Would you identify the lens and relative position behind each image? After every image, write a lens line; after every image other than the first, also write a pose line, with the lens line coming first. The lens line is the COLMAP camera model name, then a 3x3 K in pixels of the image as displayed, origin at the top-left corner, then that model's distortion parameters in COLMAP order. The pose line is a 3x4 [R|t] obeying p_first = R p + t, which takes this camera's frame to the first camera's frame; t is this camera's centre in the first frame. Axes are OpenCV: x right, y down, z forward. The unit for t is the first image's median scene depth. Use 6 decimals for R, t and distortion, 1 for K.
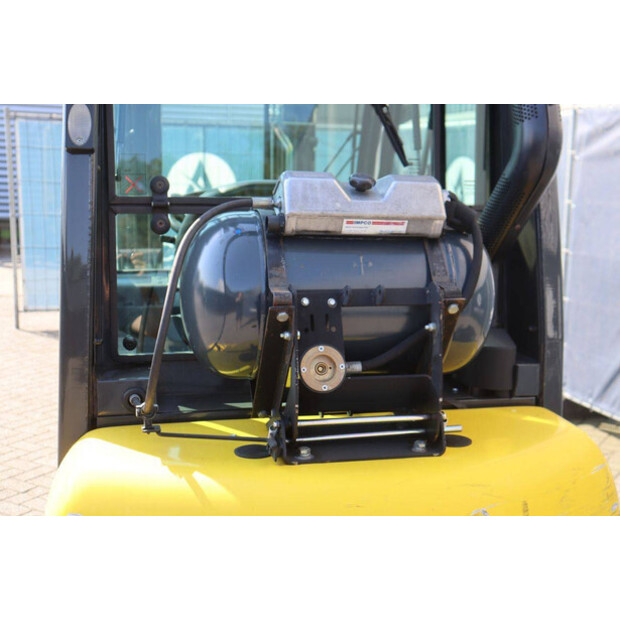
lens RADIAL K [[878.7, 0, 310.4], [0, 878.7, 301.7], [0, 0, 1]] dist [0.103285, 0.026948]
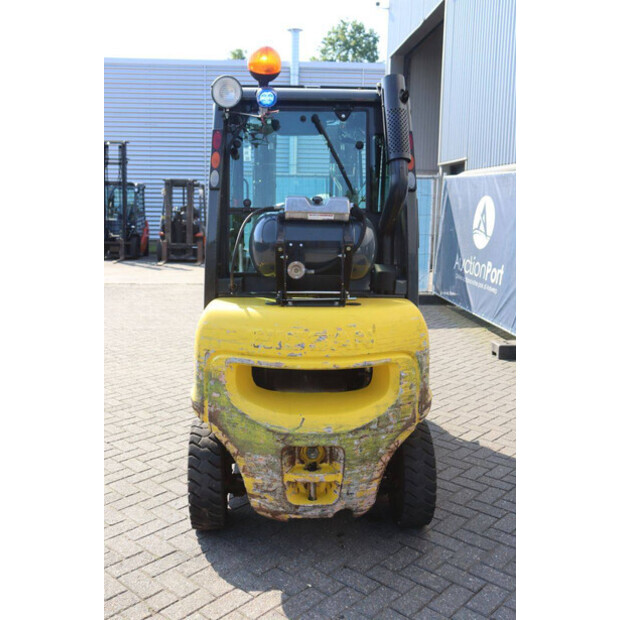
lens RADIAL K [[649.7, 0, 310.0], [0, 649.7, 310.0], [0, 0, 1]] dist [-0.046816, 0.015603]
pose [[0.982003, 0.024943, -0.187210, 0.399142], [-0.023547, 0.999676, 0.009675, 0.166319], [0.187390, -0.005093, 0.982272, -0.847591]]
